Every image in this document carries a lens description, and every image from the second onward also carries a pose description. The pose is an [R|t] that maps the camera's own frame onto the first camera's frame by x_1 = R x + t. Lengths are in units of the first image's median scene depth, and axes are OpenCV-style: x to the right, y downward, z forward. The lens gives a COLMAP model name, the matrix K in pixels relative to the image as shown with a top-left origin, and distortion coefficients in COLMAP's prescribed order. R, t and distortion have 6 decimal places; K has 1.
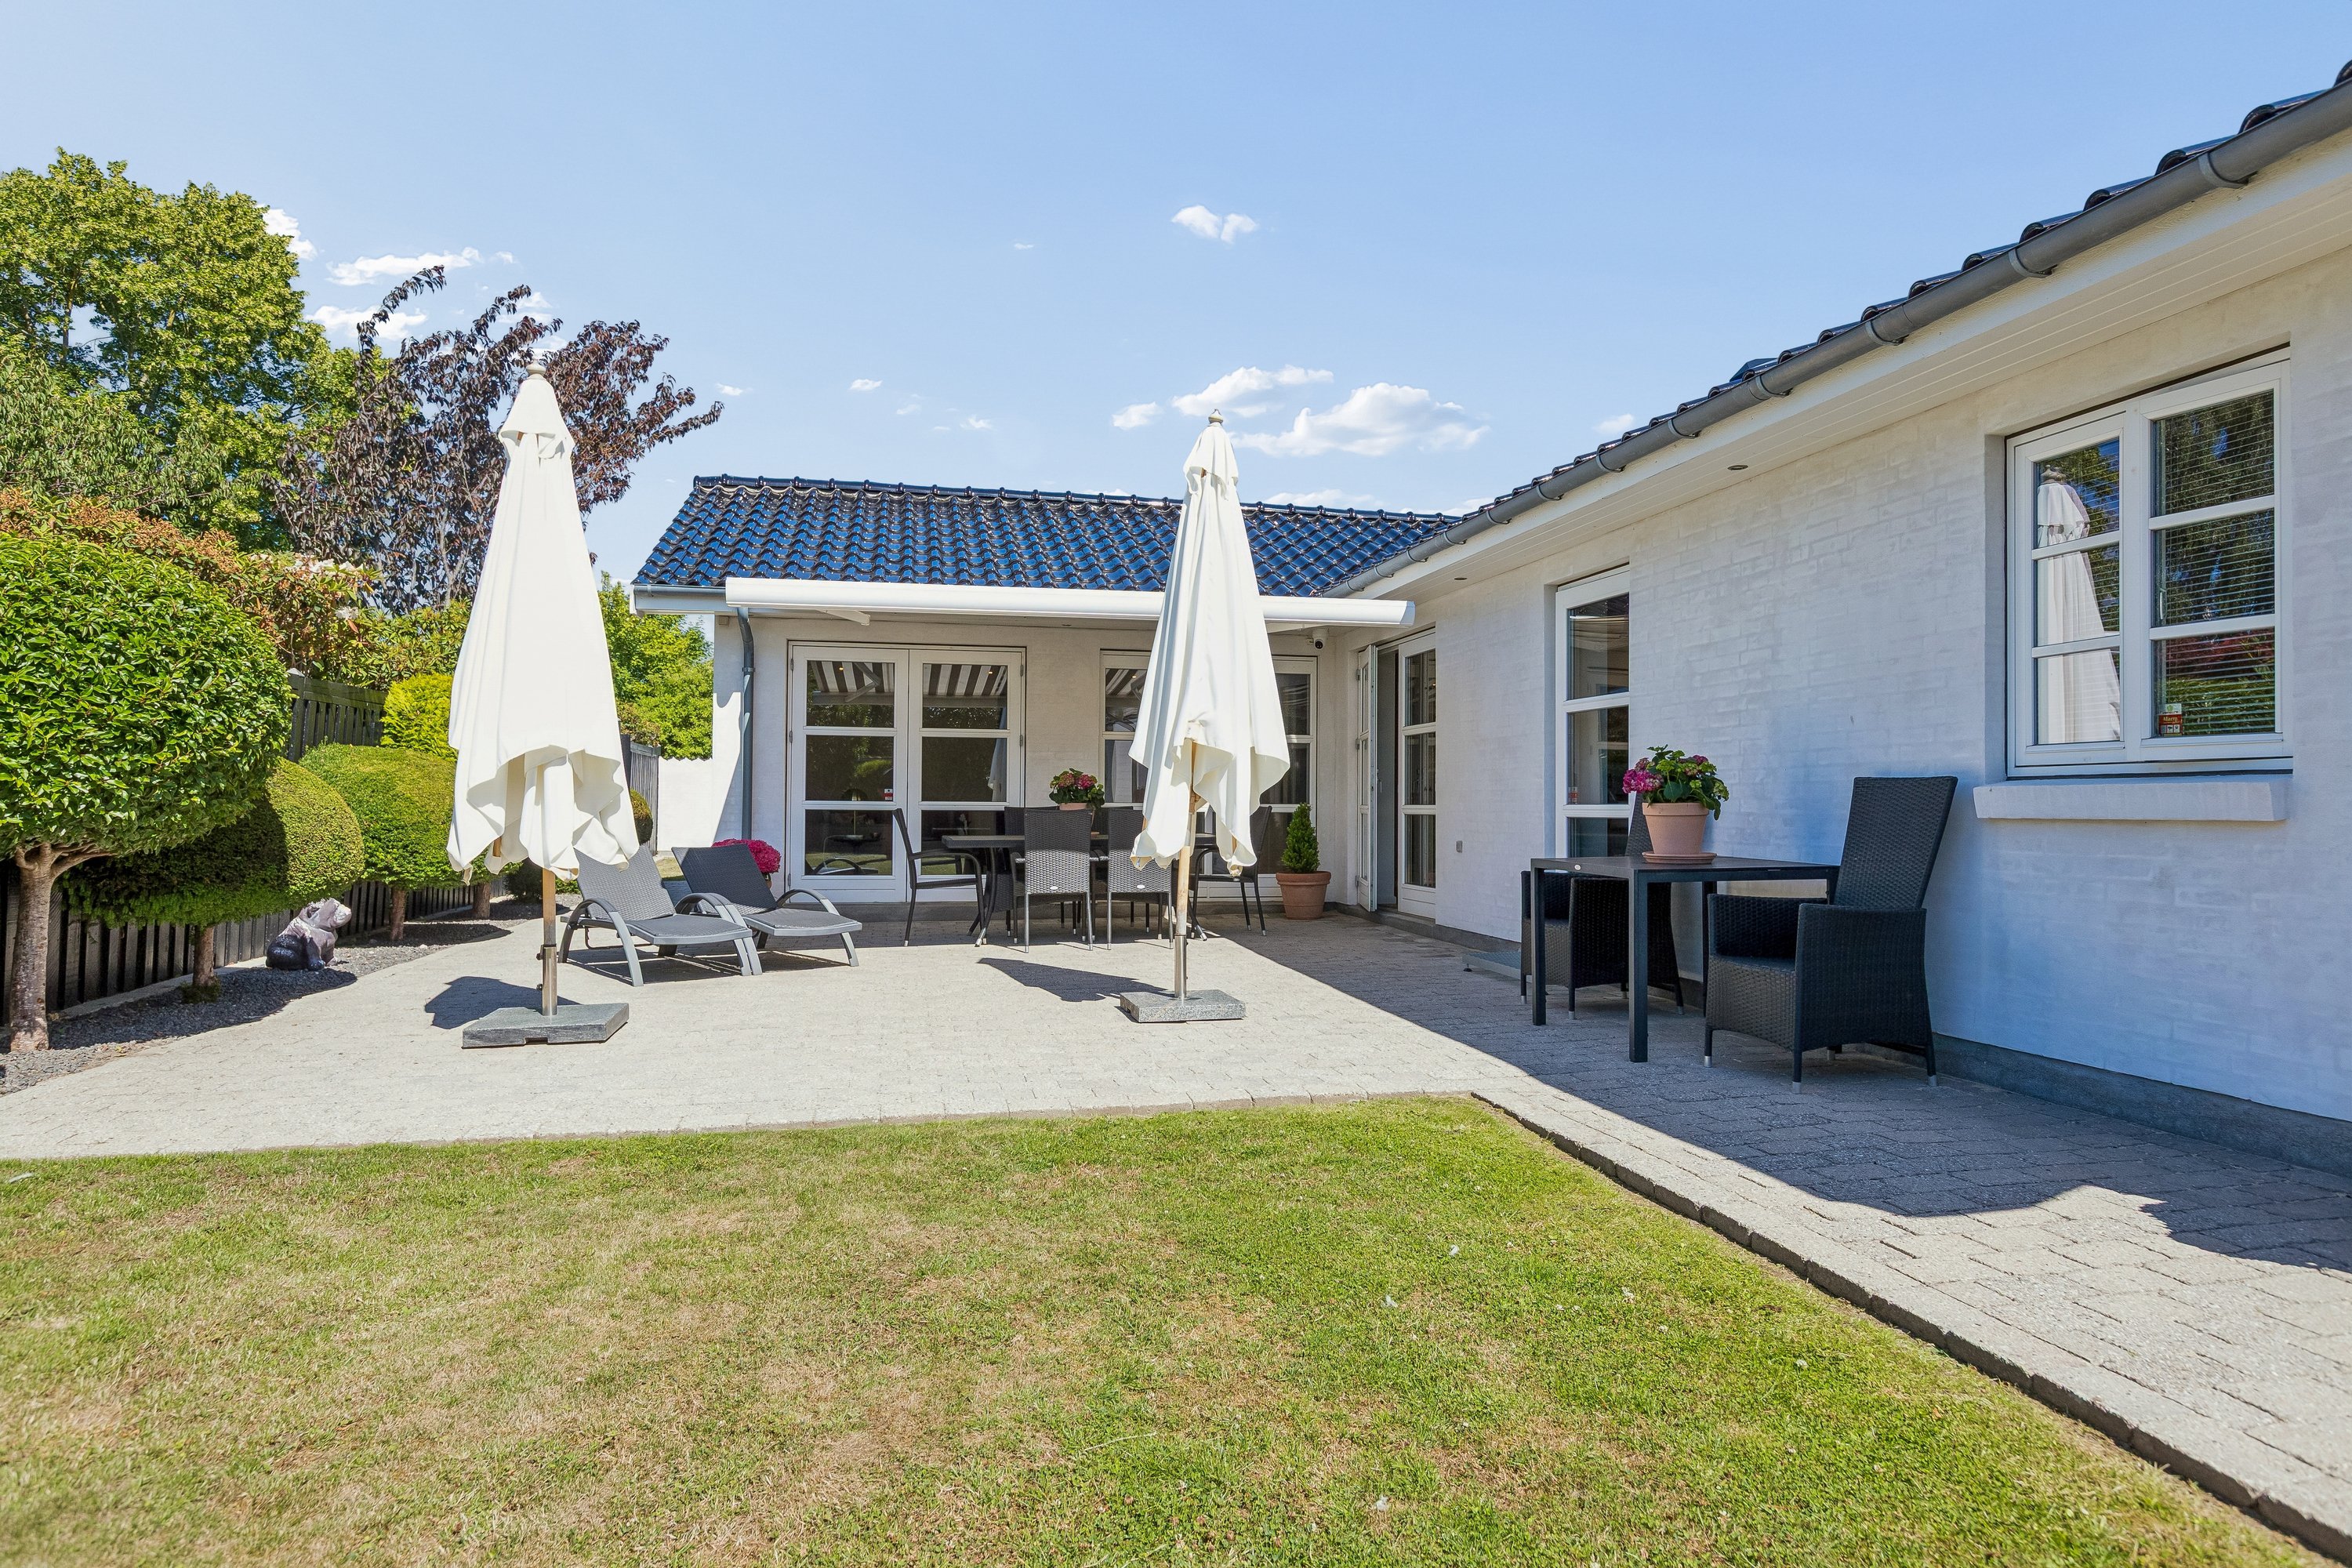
lens RADIAL K [[1382.8, 0, 1181.1], [0, 1382.8, 780.0], [0, 0, 1]] dist [-0.004460, -0.001213]
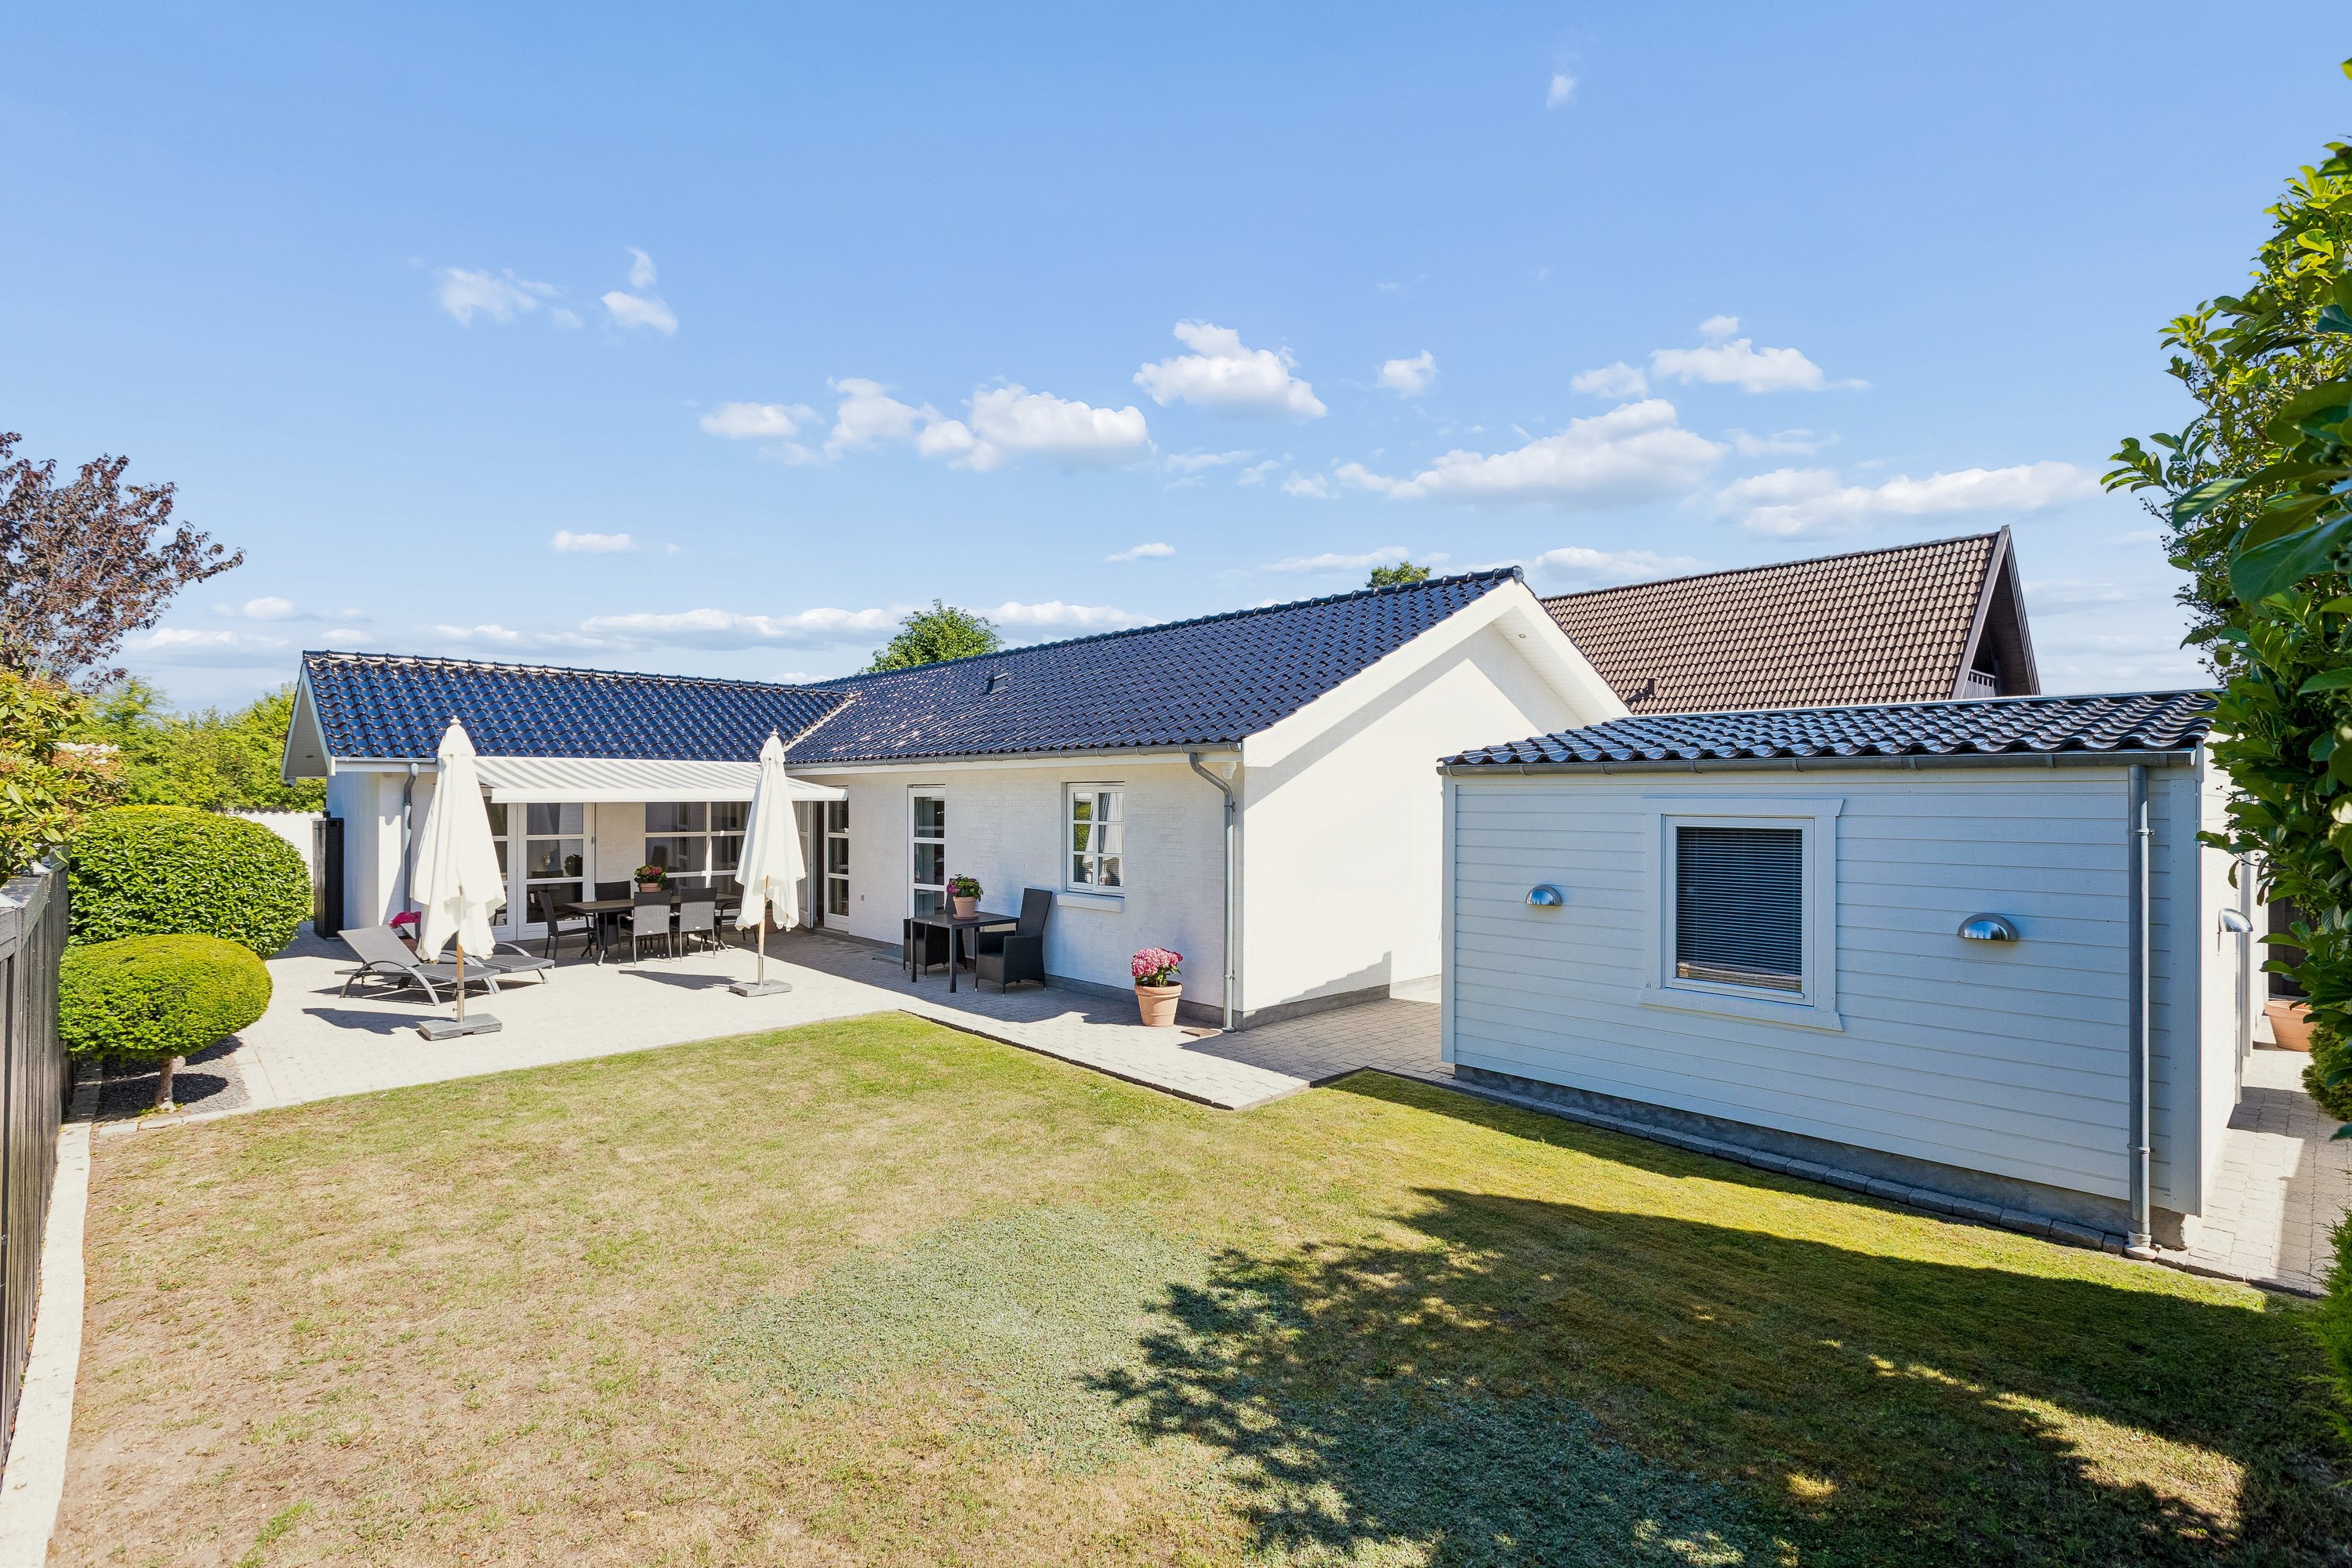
lens RADIAL K [[1064.7, 0, 1184.6], [0, 1064.7, 787.1], [0, 0, 1]] dist [0.004784, 0.000521]
pose [[0.848538, 0.002787, 0.529128, -0.403908], [-0.006458, 0.999966, 0.005090, -0.220884], [-0.529095, -0.007736, 0.848527, -1.050809]]
